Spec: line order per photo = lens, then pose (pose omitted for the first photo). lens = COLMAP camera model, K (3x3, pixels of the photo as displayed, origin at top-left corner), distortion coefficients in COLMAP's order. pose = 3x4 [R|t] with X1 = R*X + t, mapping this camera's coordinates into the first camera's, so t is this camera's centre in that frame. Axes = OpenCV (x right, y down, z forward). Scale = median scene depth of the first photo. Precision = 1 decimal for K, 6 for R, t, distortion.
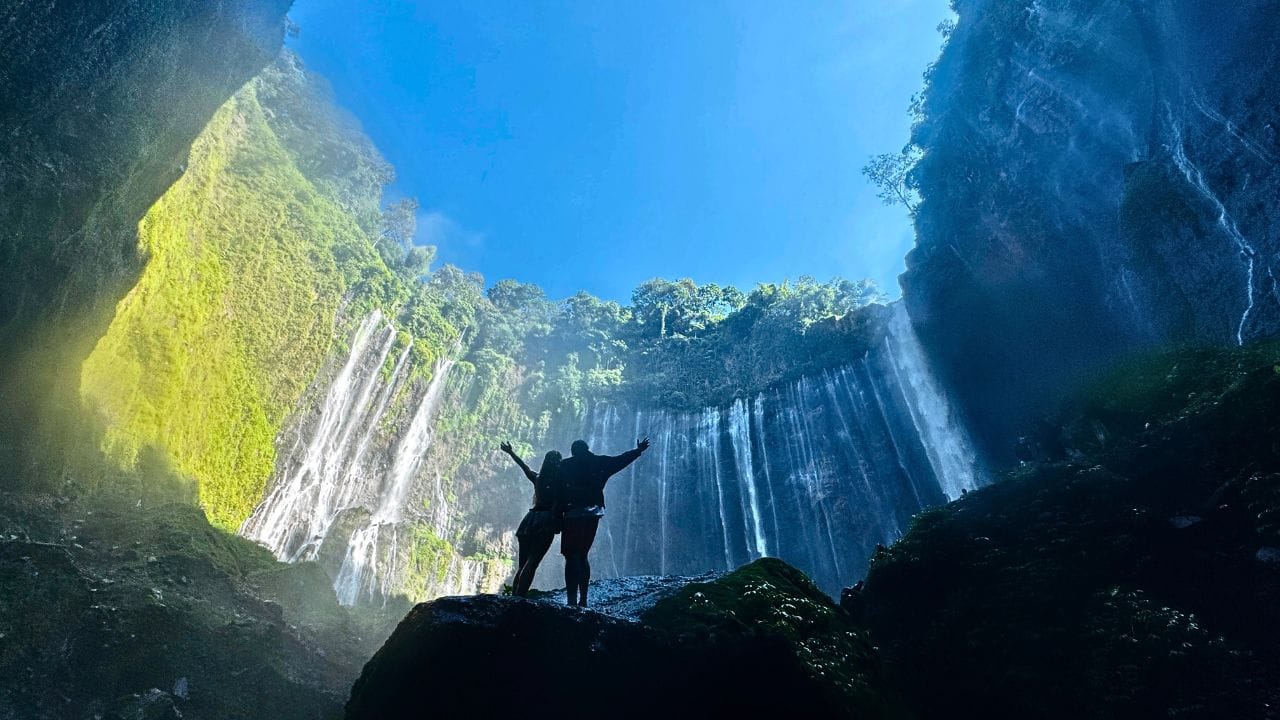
lens RADIAL K [[508.6, 0, 639.9], [0, 508.6, 363.0], [0, 0, 1]] dist [-0.011331, 0.001216]
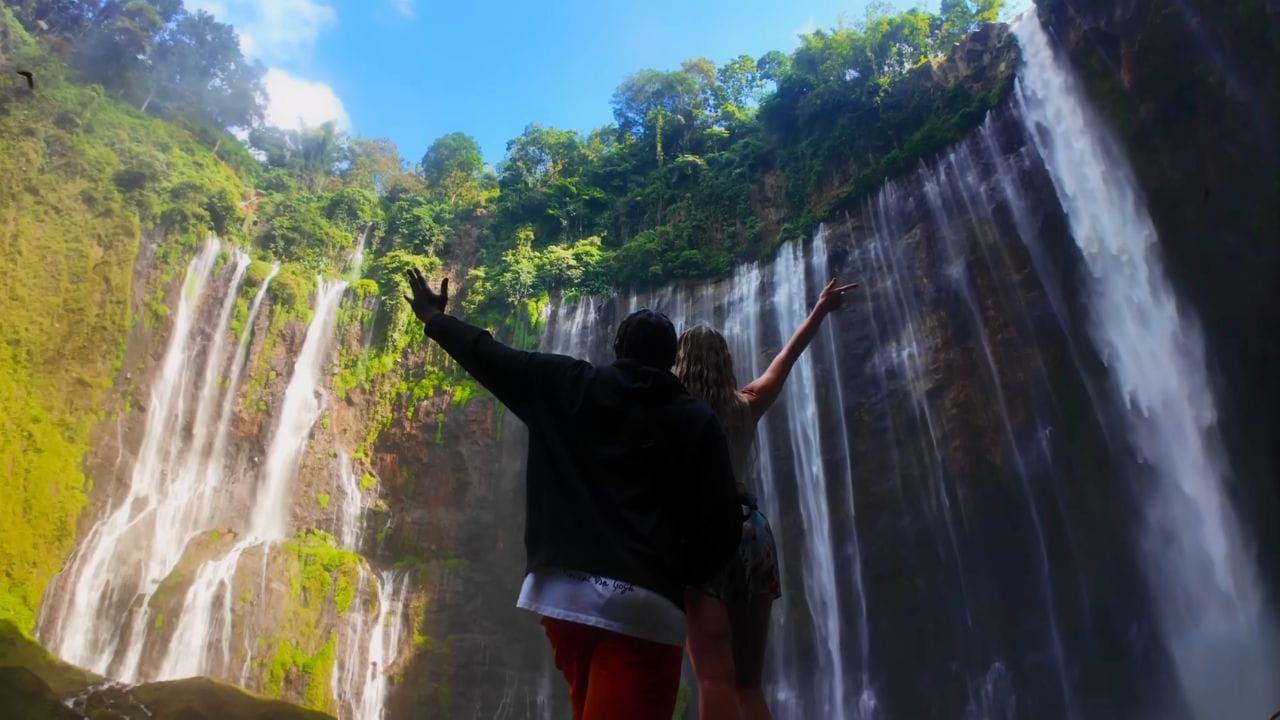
lens RADIAL K [[704.0, 0, 641.1], [0, 704.0, 342.8], [0, 0, 1]] dist [-0.093230, -0.011930]
pose [[0.957792, -0.190949, -0.214880, 0.235823], [0.229285, 0.958327, 0.170402, 0.006864], [0.173387, -0.212479, 0.961660, 0.202593]]
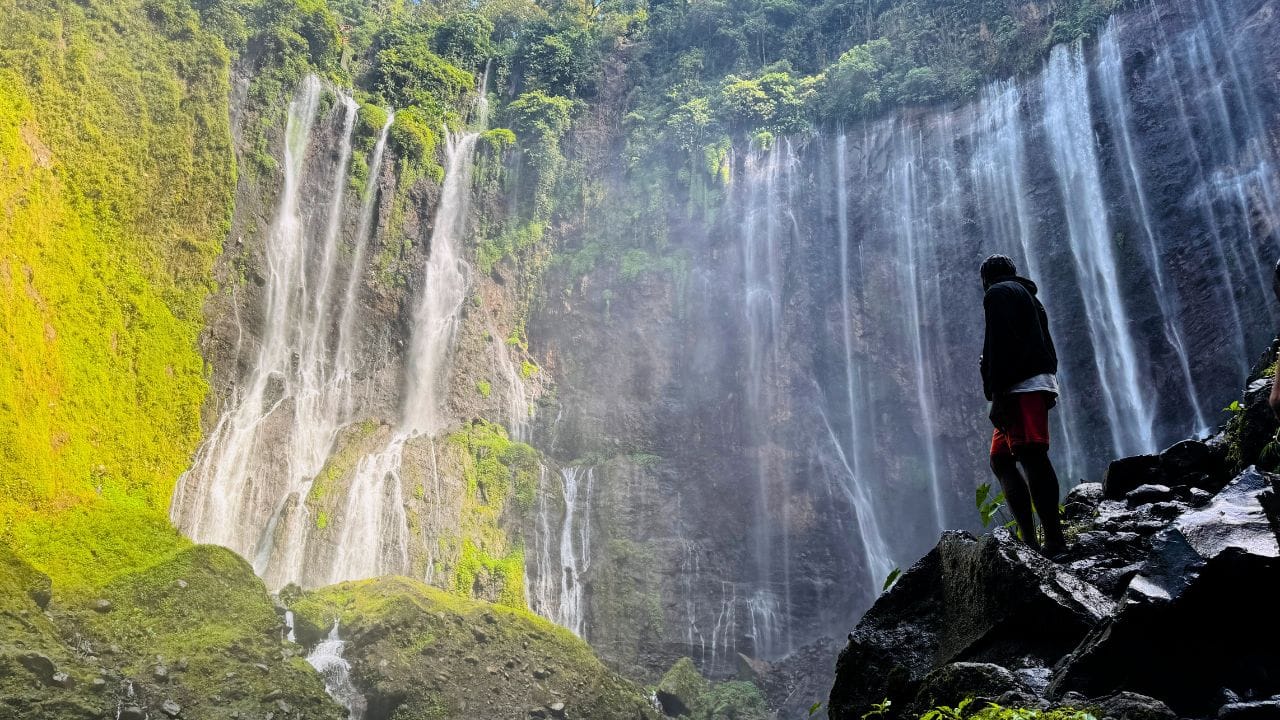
lens RADIAL K [[898.0, 0, 642.3], [0, 898.0, 359.2], [0, 0, 1]] dist [0.056304, -0.043643]
pose [[0.918788, -0.176057, -0.353316, 0.118103], [0.275022, 0.927556, 0.252987, 0.030836], [0.283180, -0.329611, 0.900647, 0.122558]]
